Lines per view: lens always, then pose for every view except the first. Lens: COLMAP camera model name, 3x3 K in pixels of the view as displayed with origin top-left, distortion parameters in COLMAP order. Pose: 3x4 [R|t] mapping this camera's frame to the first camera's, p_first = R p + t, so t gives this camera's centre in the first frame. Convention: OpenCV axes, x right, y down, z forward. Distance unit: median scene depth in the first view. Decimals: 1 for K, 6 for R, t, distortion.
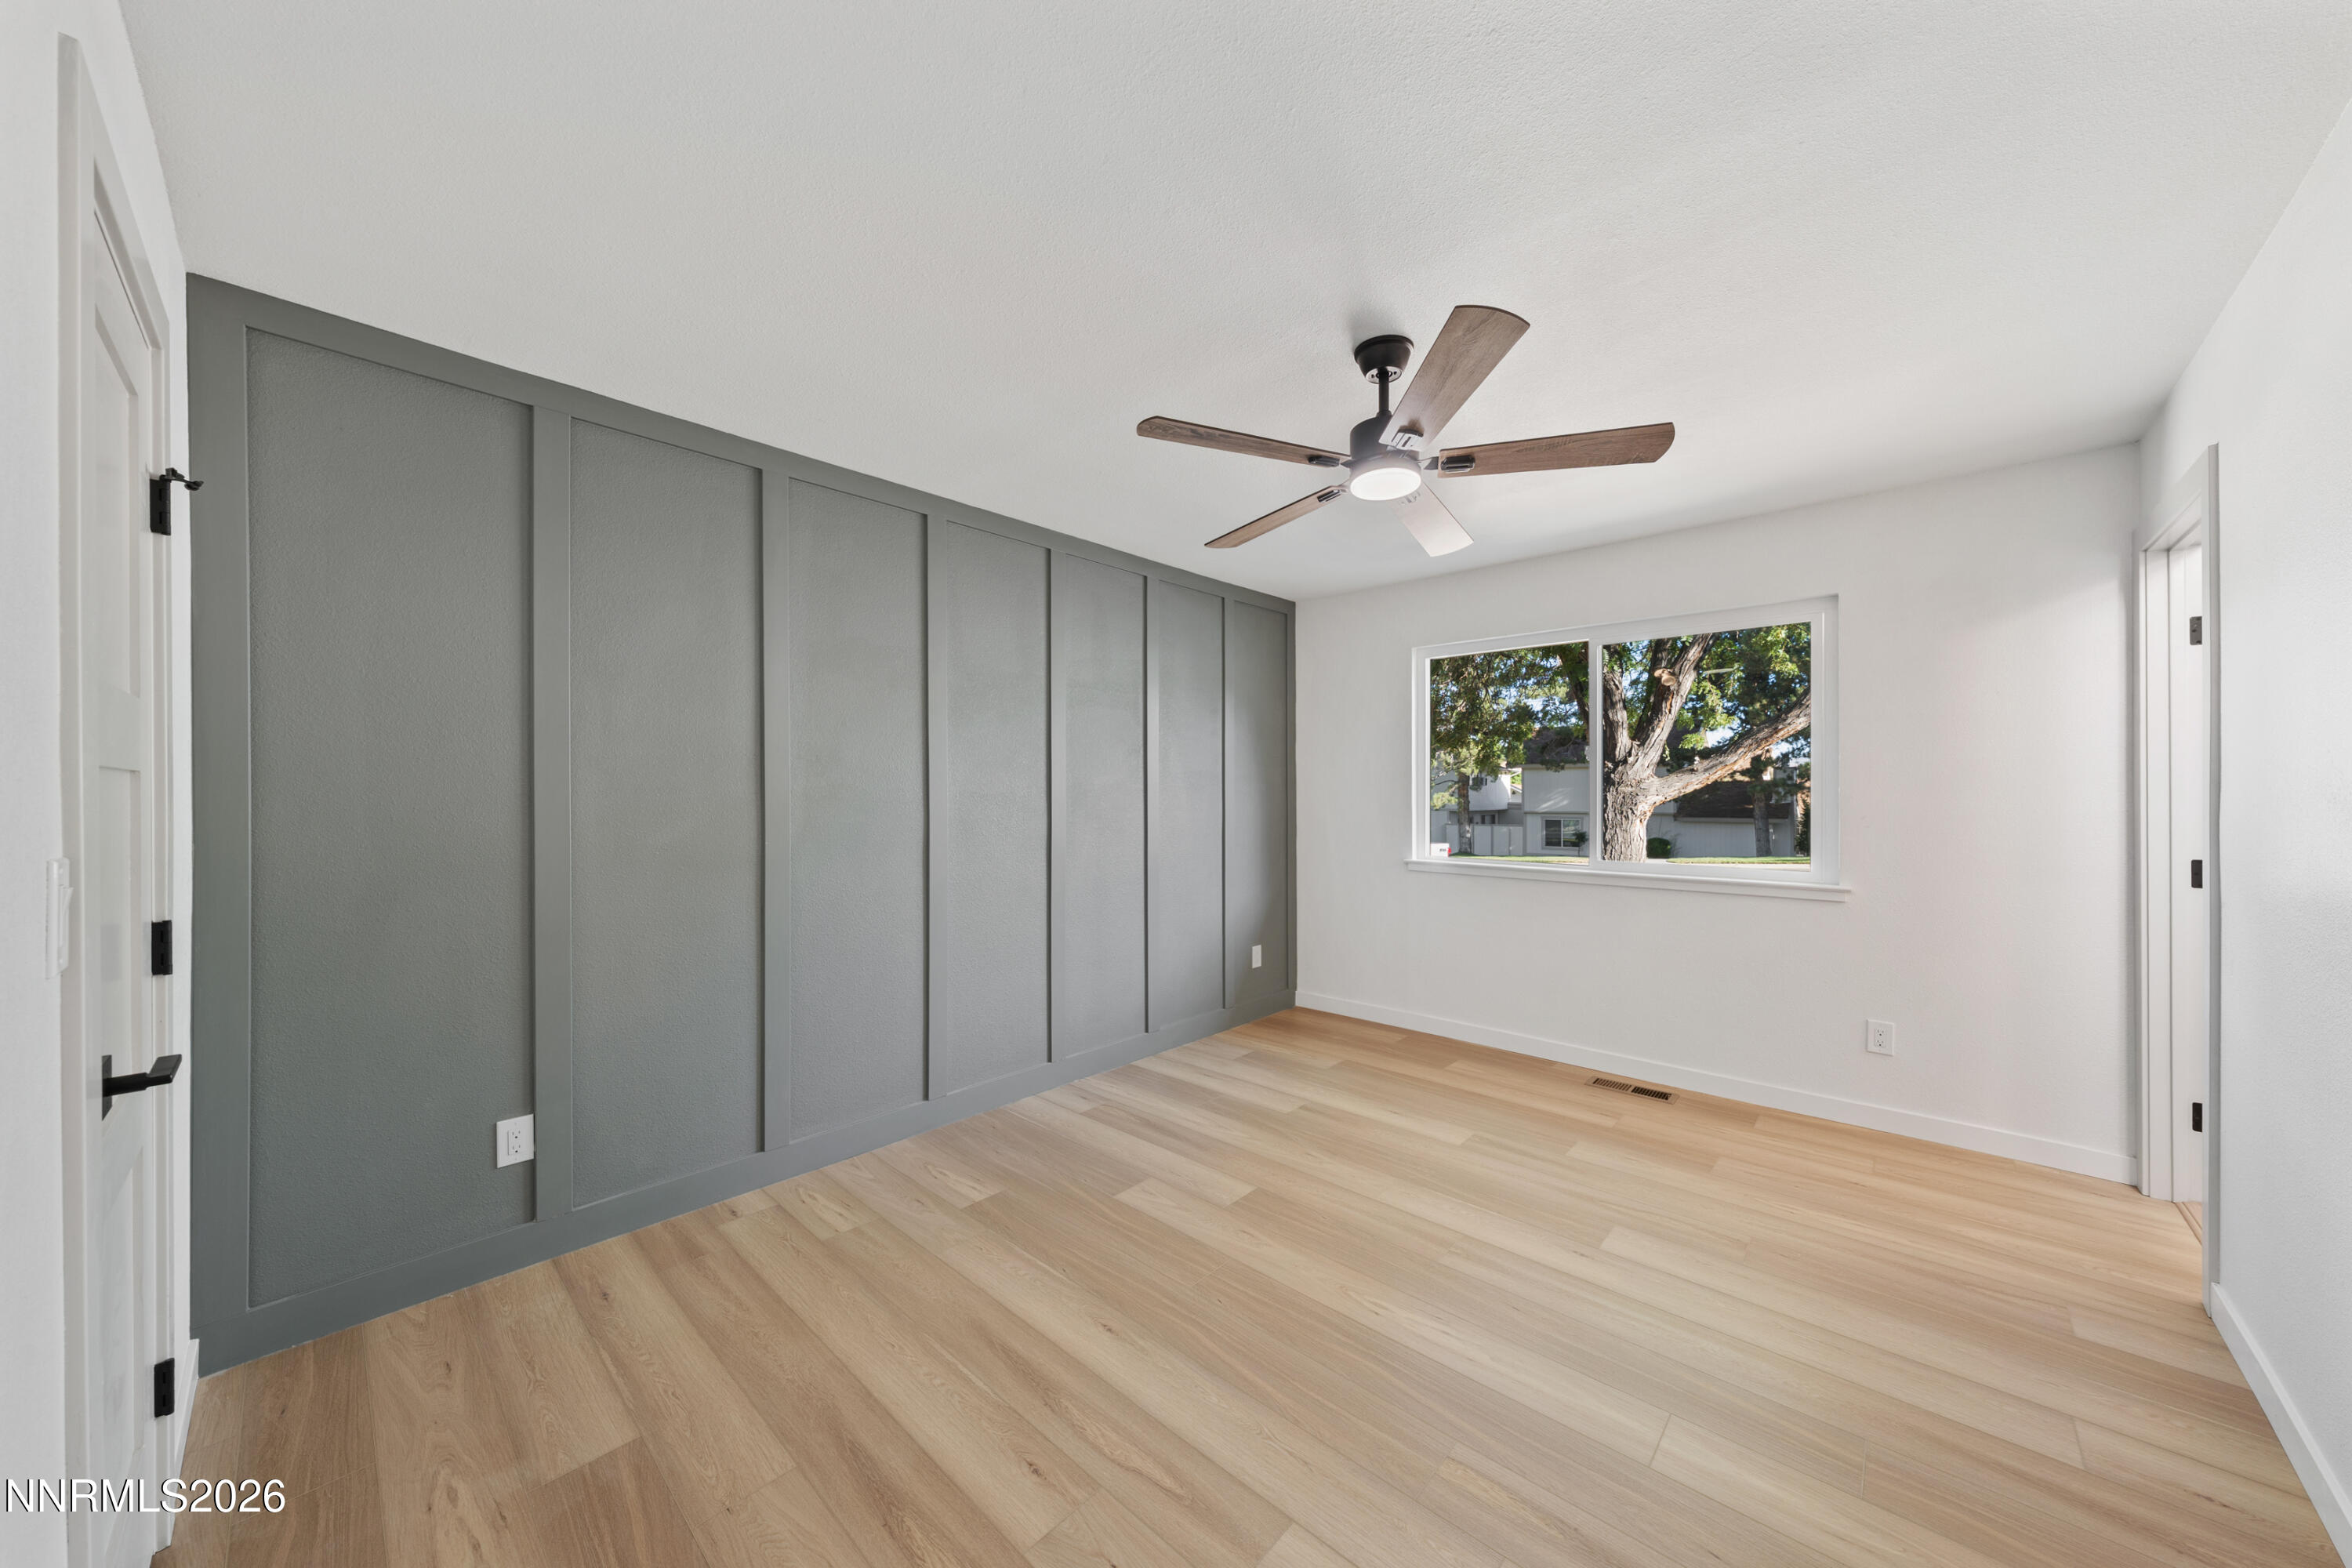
lens RADIAL K [[797.9, 0, 1179.0], [0, 797.9, 791.1], [0, 0, 1]] dist [-0.000384, -0.000021]
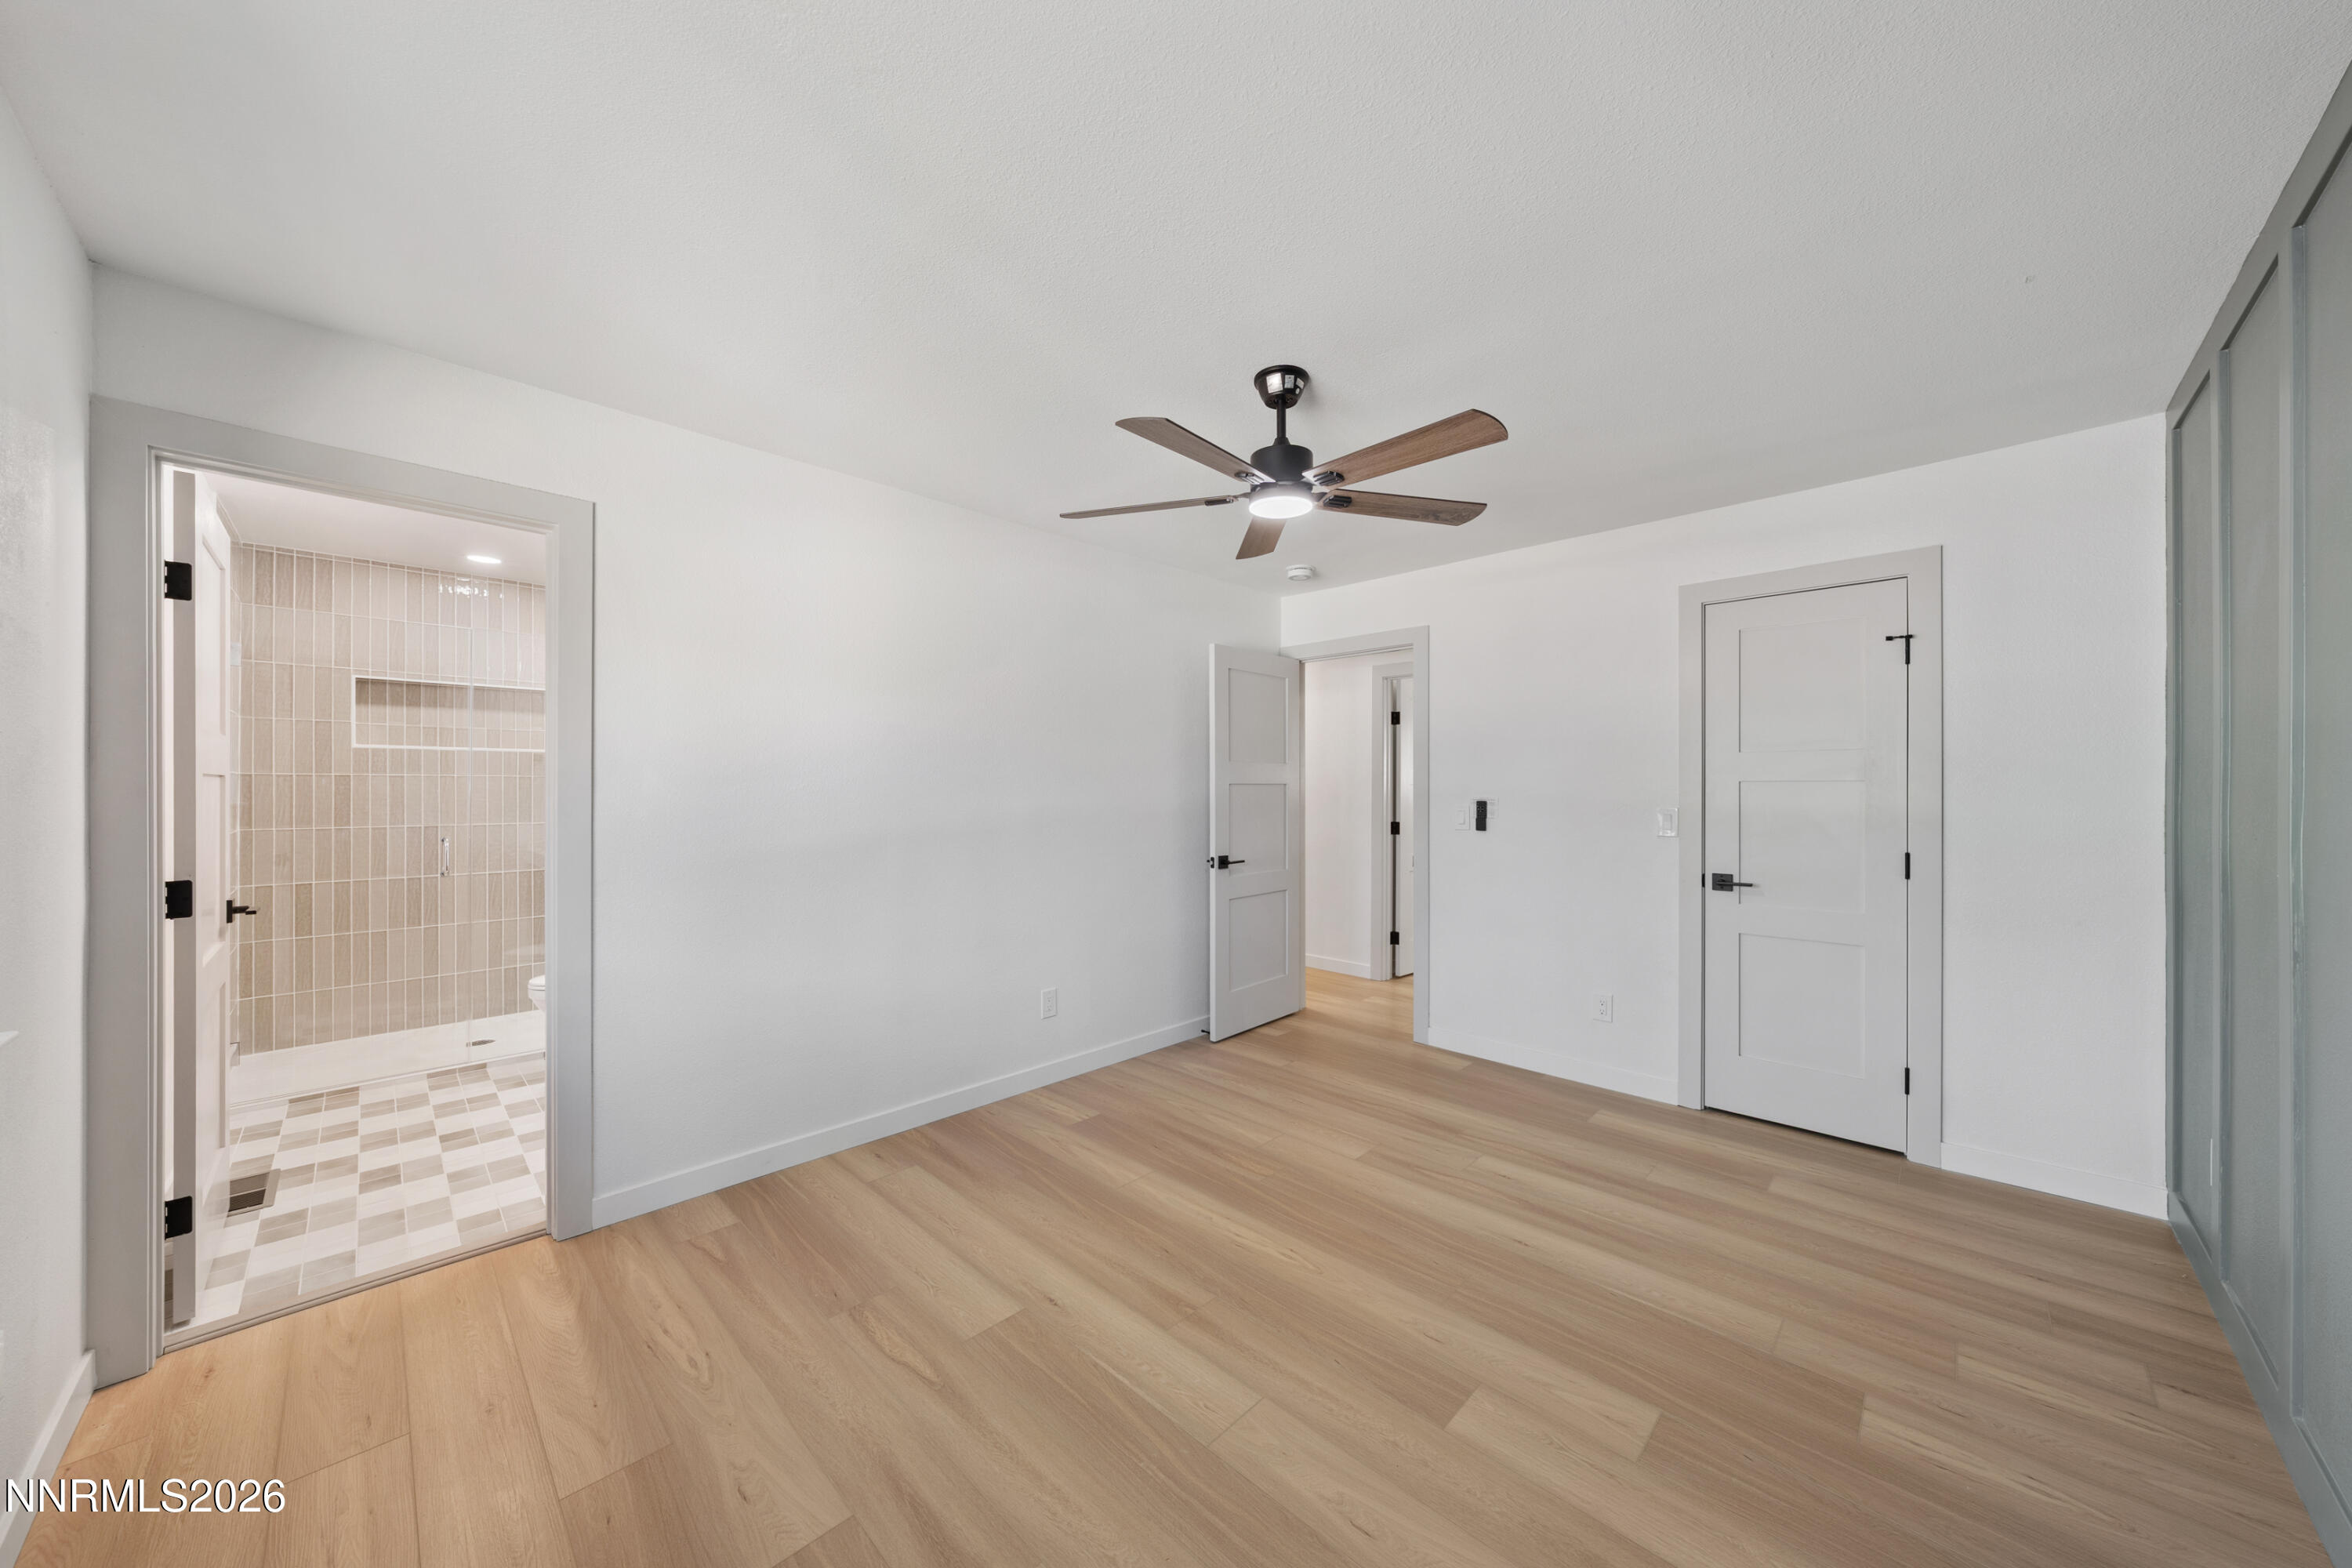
lens RADIAL K [[797.9, 0, 1182.0], [0, 797.9, 793.8], [0, 0, 1]] dist [-0.000384, -0.000021]
pose [[-0.999846, -0.000558, 0.017545, 0.330615], [-0.000592, 0.999998, -0.001919, 0.004943], [-0.017544, -0.001929, -0.999844, 1.845229]]
